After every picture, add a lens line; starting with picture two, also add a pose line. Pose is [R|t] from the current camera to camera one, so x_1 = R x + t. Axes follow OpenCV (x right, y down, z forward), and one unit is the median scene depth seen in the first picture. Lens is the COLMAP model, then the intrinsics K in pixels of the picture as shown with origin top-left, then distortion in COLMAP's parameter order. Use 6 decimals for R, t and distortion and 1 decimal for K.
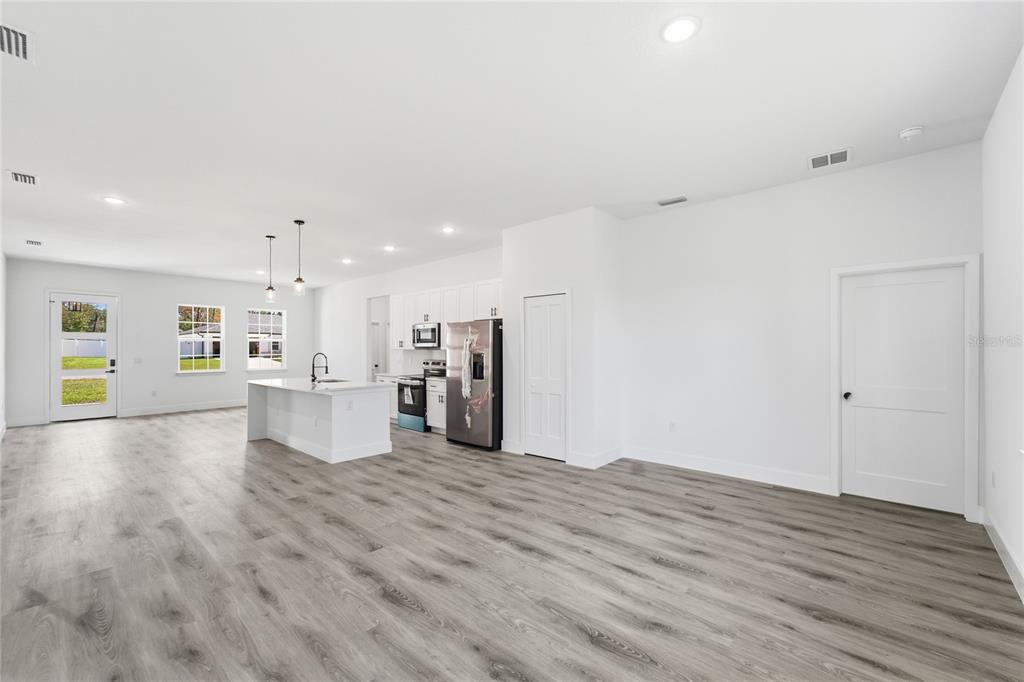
lens RADIAL K [[429.2, 0, 512.0], [0, 429.2, 341.0], [0, 0, 1]] dist [-0.035390, 0.000042]
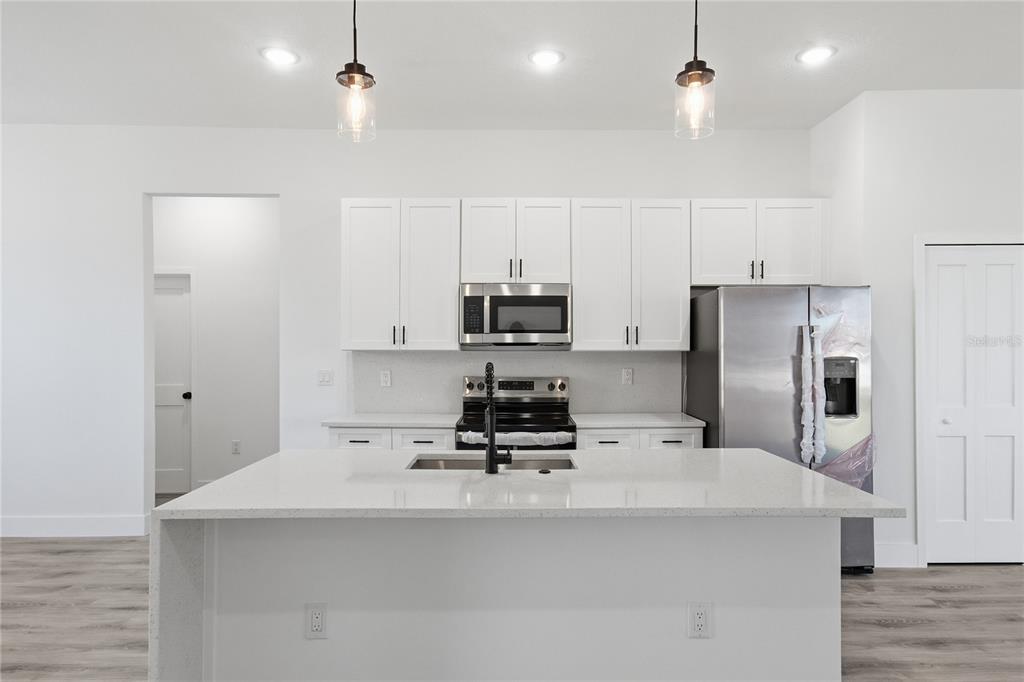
lens RADIAL K [[644.3, 0, 513.9], [0, 644.3, 345.9], [0, 0, 1]] dist [0.036607, -0.000483]
pose [[0.739281, 0.006229, 0.673368, -0.819449], [-0.012637, 0.999909, 0.004624, 0.017882], [-0.673279, -0.011927, 0.739293, 0.771024]]
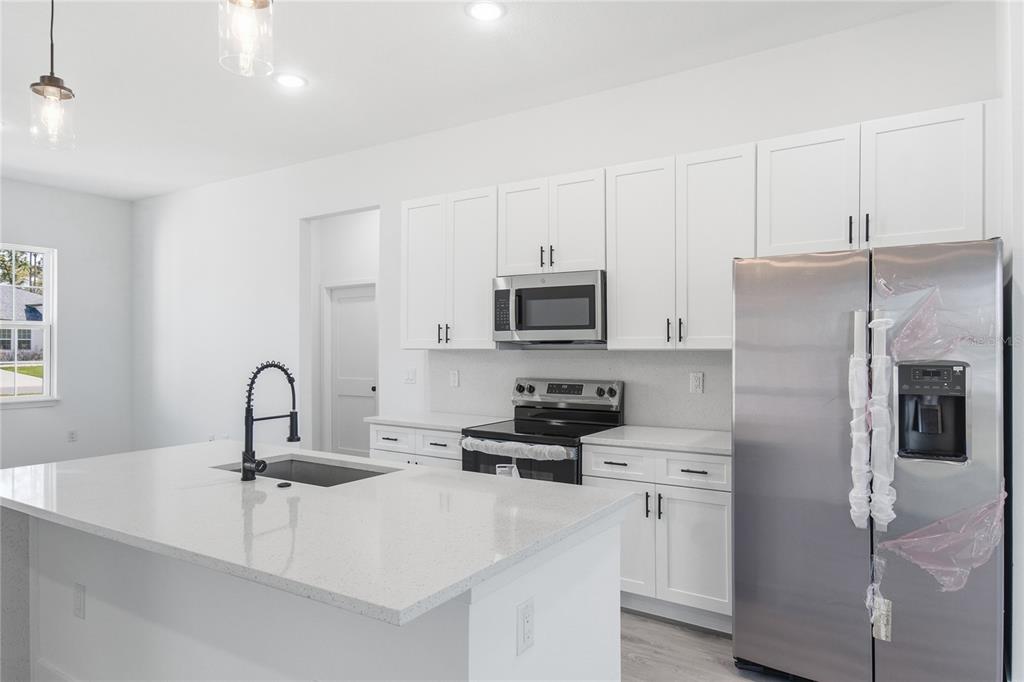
lens RADIAL K [[625.7, 0, 512.0], [0, 625.7, 341.0], [0, 0, 1]] dist [0.022414, -0.001109]
pose [[0.986863, 0.001200, 0.161557, -0.421592], [-0.002262, 0.999977, 0.006386, 0.013677], [-0.161545, -0.006668, 0.986843, 0.689295]]
